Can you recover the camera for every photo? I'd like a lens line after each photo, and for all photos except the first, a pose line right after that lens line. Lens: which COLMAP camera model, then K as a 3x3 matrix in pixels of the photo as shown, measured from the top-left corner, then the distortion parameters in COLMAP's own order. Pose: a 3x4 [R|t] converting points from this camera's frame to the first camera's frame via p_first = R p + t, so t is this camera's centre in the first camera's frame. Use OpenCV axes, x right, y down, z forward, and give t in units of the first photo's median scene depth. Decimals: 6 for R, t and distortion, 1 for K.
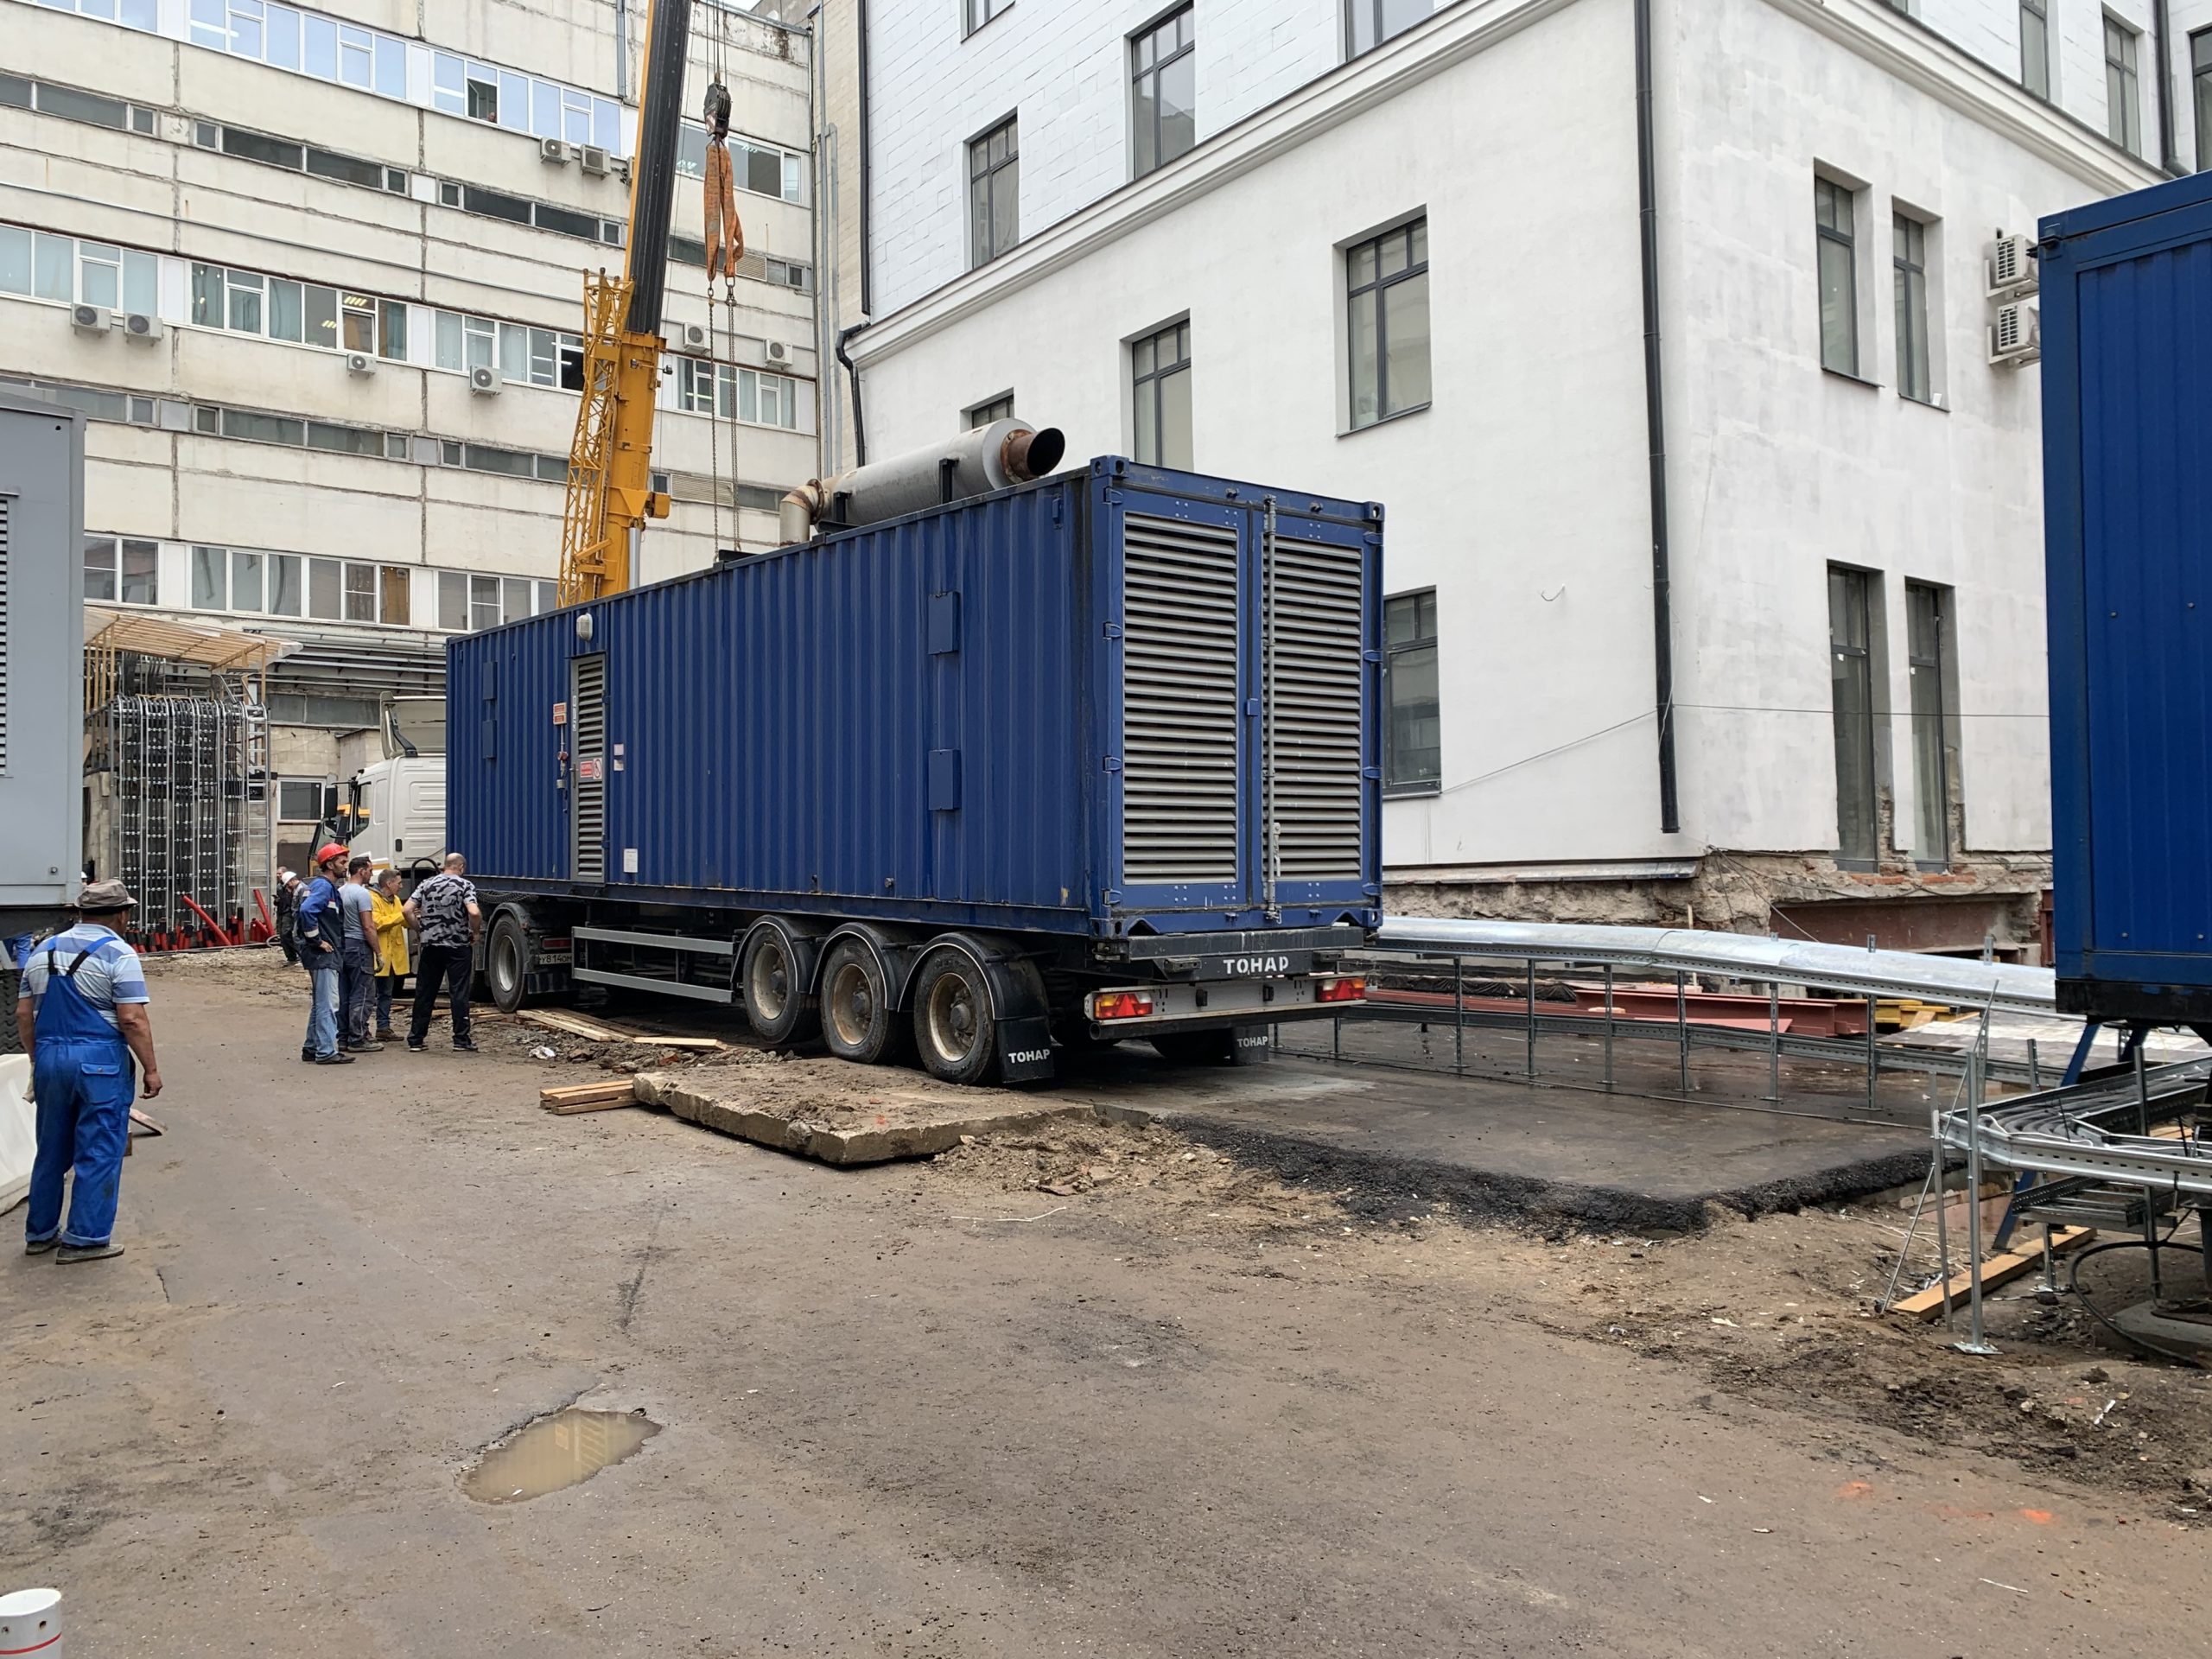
lens RADIAL K [[1667.6, 0, 1104.2], [0, 1667.6, 826.5], [0, 0, 1]] dist [0.013378, -0.006735]
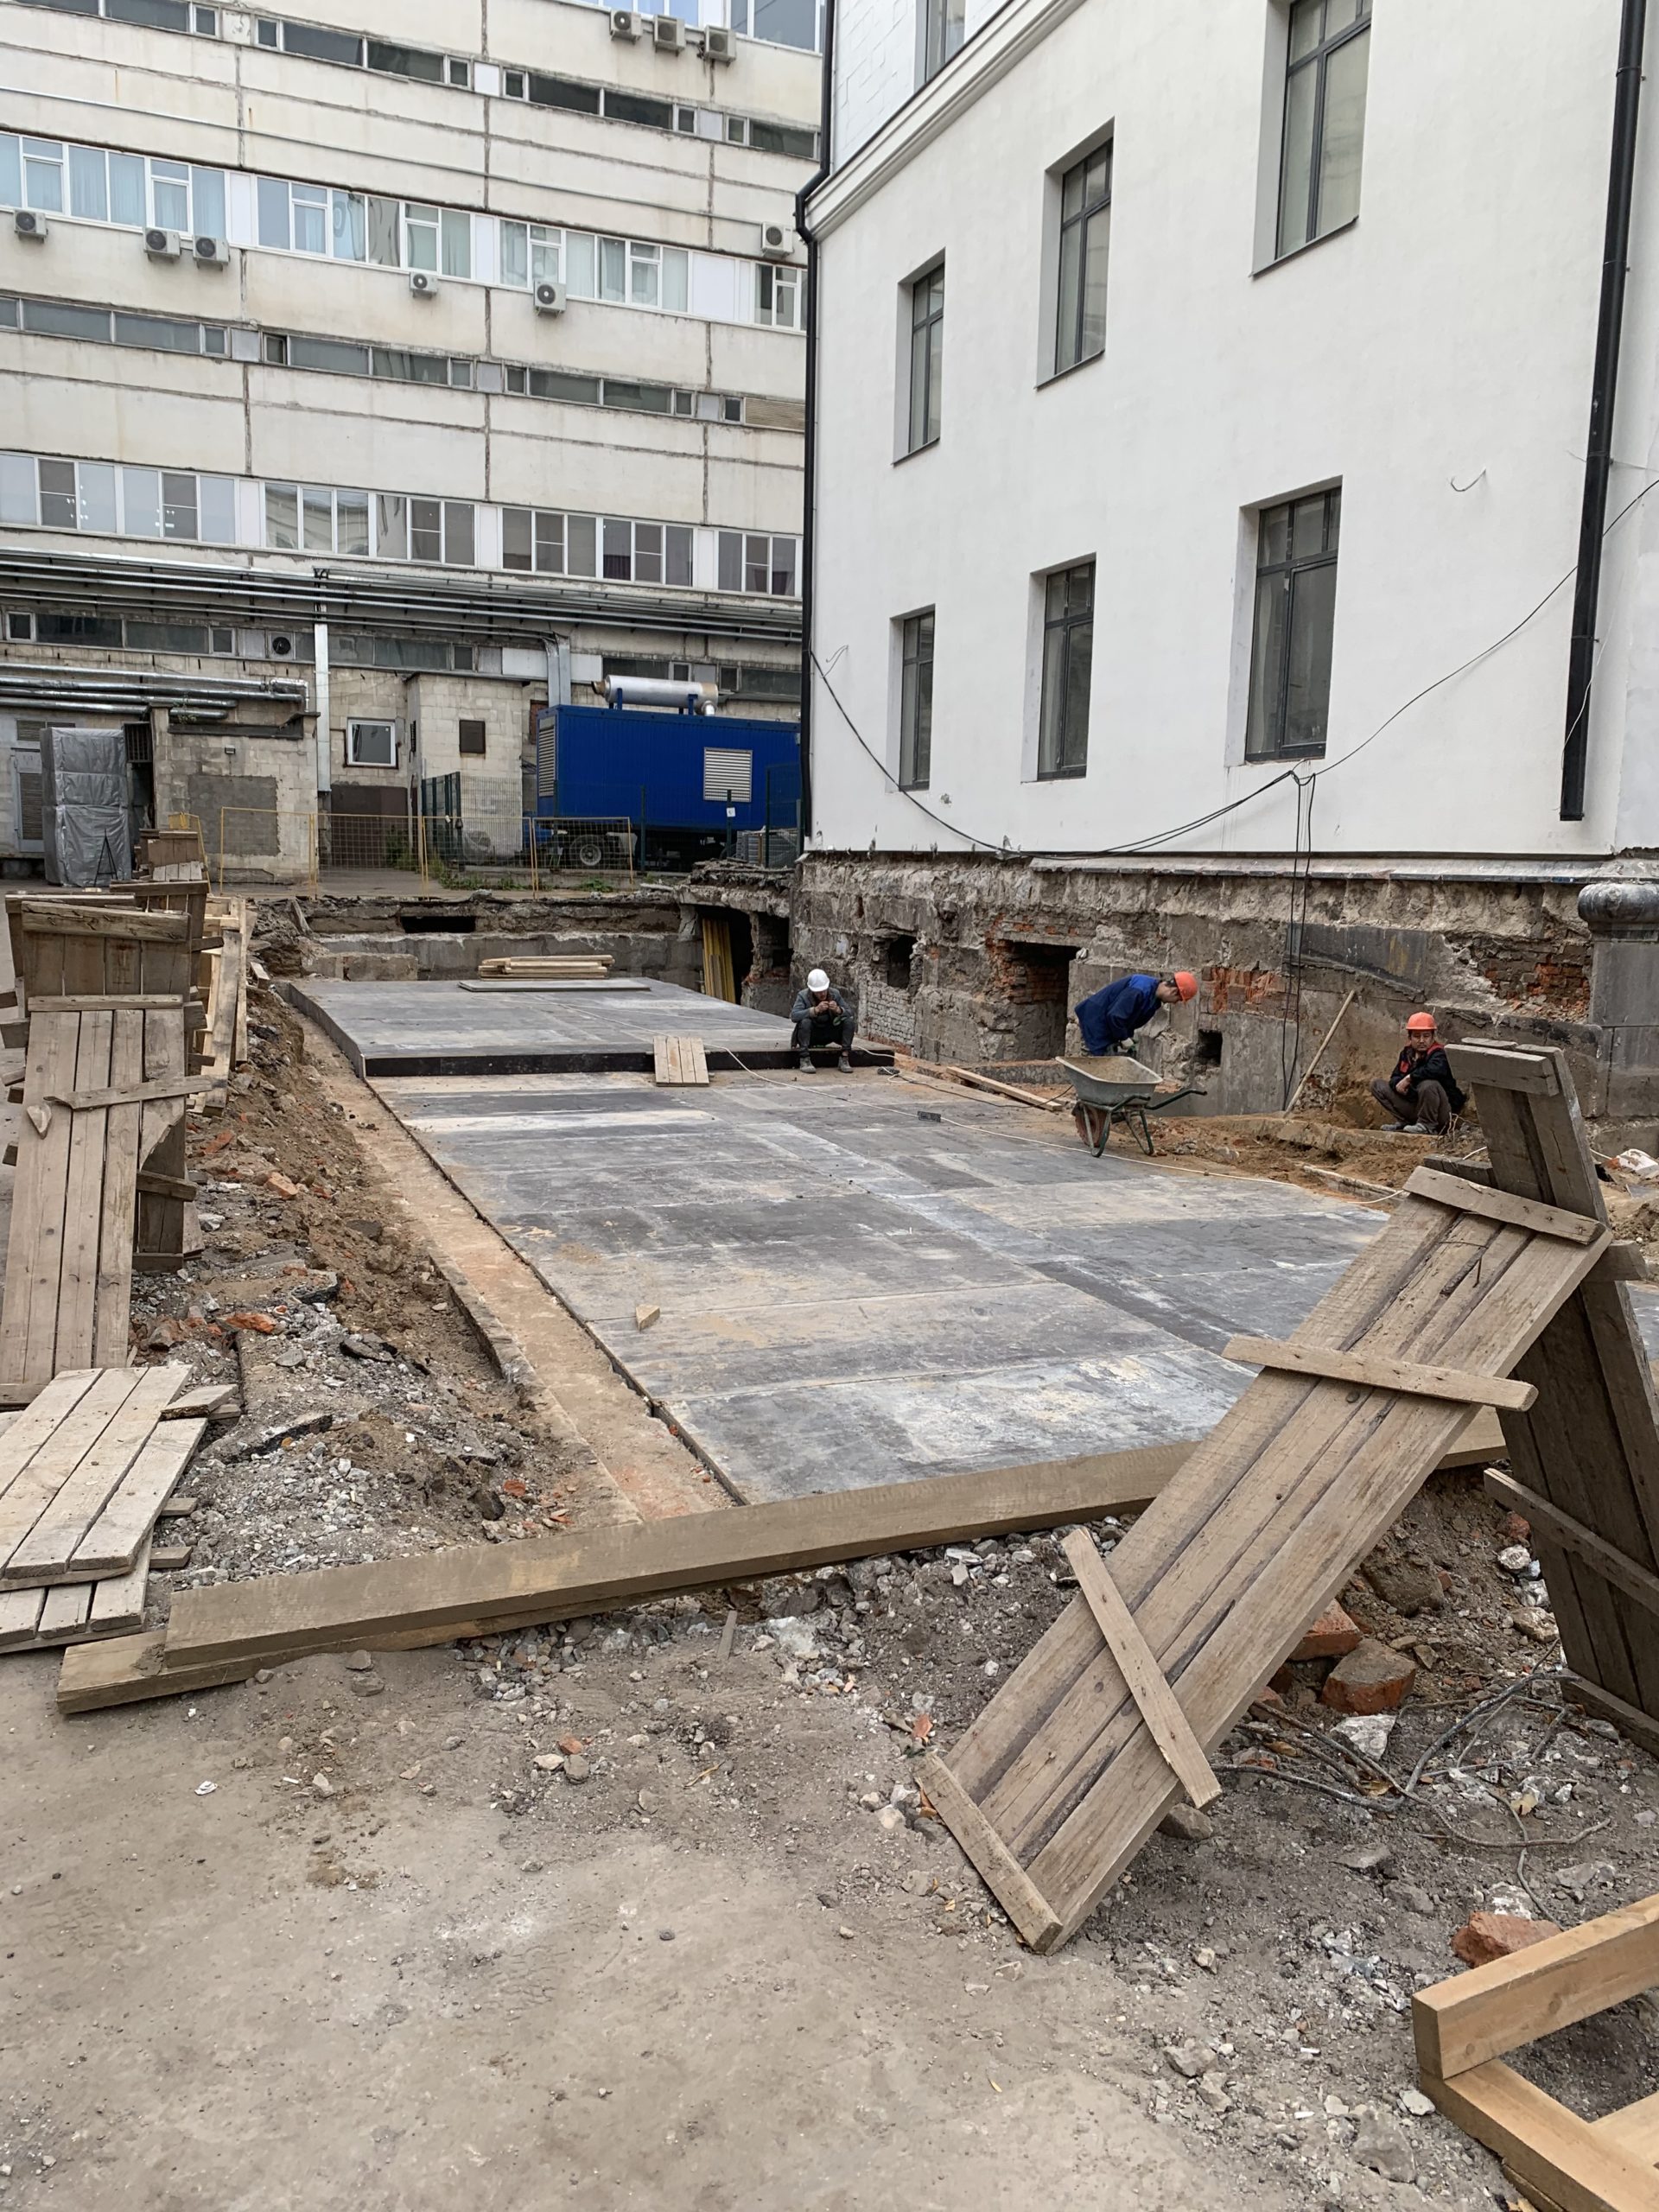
lens RADIAL K [[1667.6, 0, 865.9], [0, 1667.6, 1096.5], [0, 0, 1]] dist [0.013378, -0.006735]
pose [[0.962071, 0.081321, -0.260395, 0.097198], [-0.033736, 0.982674, 0.182245, -0.000145], [0.270704, -0.166548, 0.948146, 0.082621]]
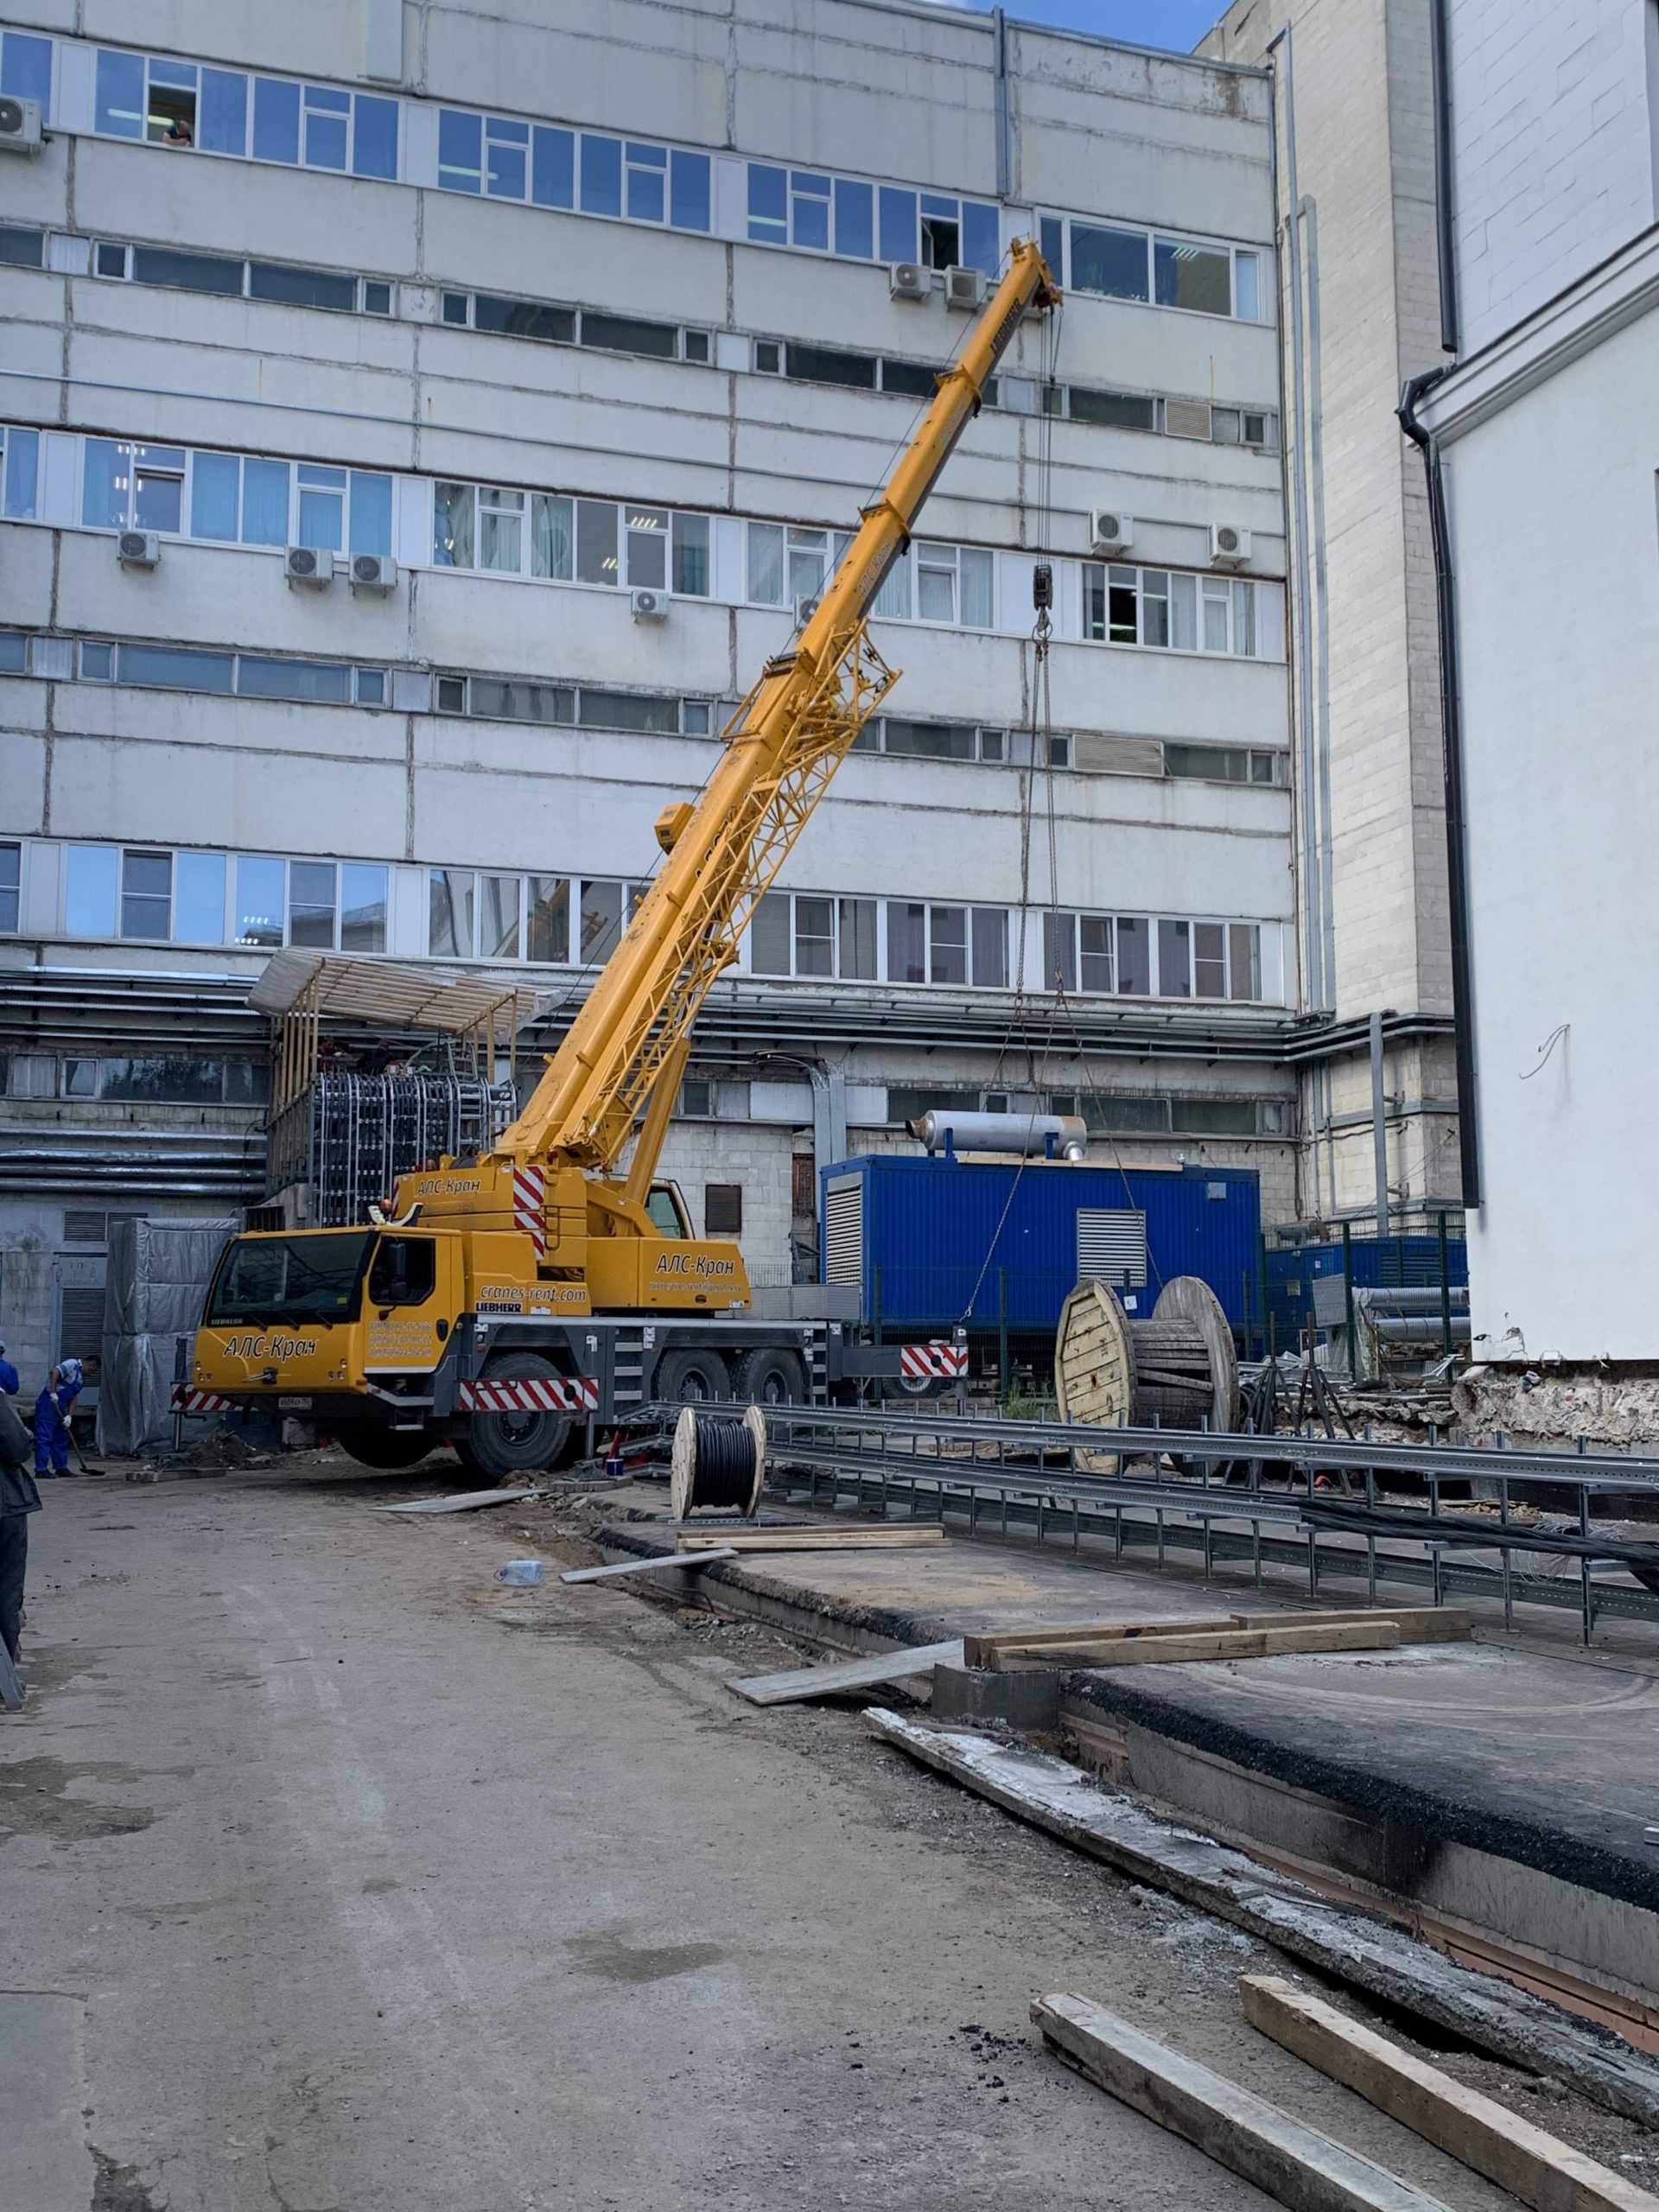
lens RADIAL K [[2251.5, 0, 888.4], [0, 2251.5, 1091.5], [0, 0, 1]] dist [0.039096, 0.000000]
pose [[0.949623, -0.026829, -0.312243, -0.063048], [0.002003, 0.996828, -0.079560, 0.003630], [0.313387, 0.074927, 0.946665, 0.161429]]
